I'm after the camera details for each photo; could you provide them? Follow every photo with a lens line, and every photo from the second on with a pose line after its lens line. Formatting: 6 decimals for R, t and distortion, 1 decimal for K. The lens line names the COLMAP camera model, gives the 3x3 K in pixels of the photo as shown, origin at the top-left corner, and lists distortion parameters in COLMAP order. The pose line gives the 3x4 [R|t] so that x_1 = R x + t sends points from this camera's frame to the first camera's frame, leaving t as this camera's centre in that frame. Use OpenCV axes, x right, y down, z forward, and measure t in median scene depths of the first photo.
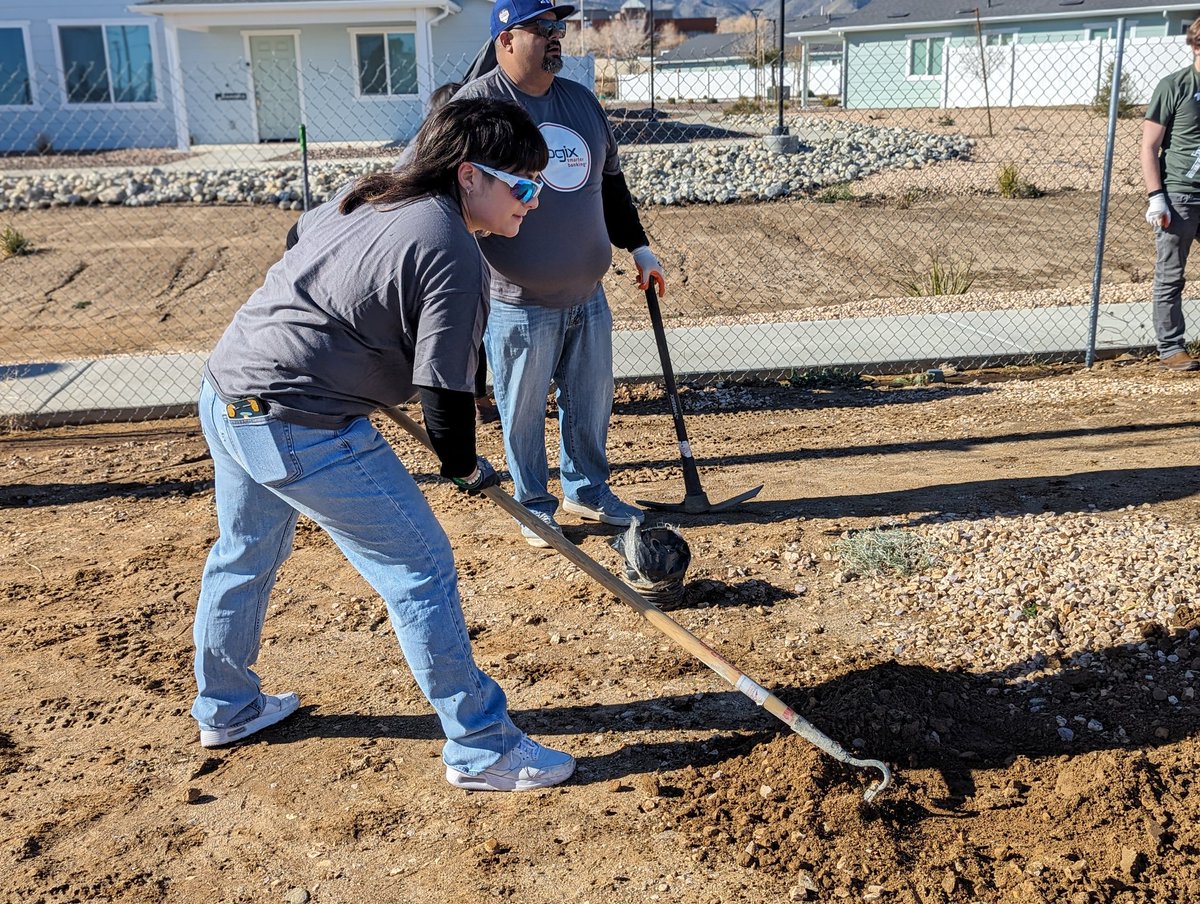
lens RADIAL K [[1277.9, 0, 600.0], [0, 1277.9, 452.0], [0, 0, 1]] dist [0.002610, -0.007123]
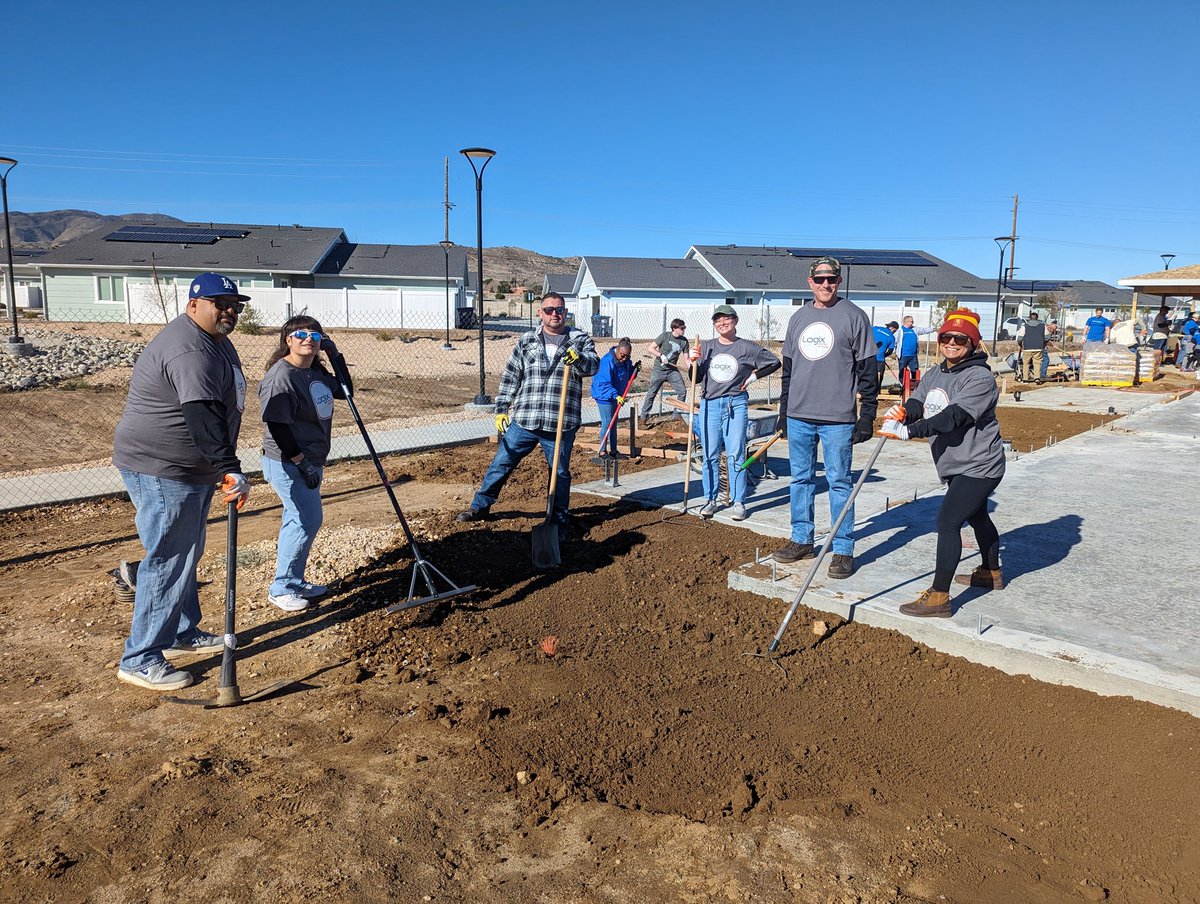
lens RADIAL K [[988.8, 0, 600.0], [0, 988.8, 452.0], [0, 0, 1]] dist [0.006128, 0.005419]
pose [[0.726601, -0.071308, 0.683349, -0.156711], [0.148942, 0.987296, -0.055344, 0.027186], [-0.670722, 0.141993, 0.727991, -0.217696]]
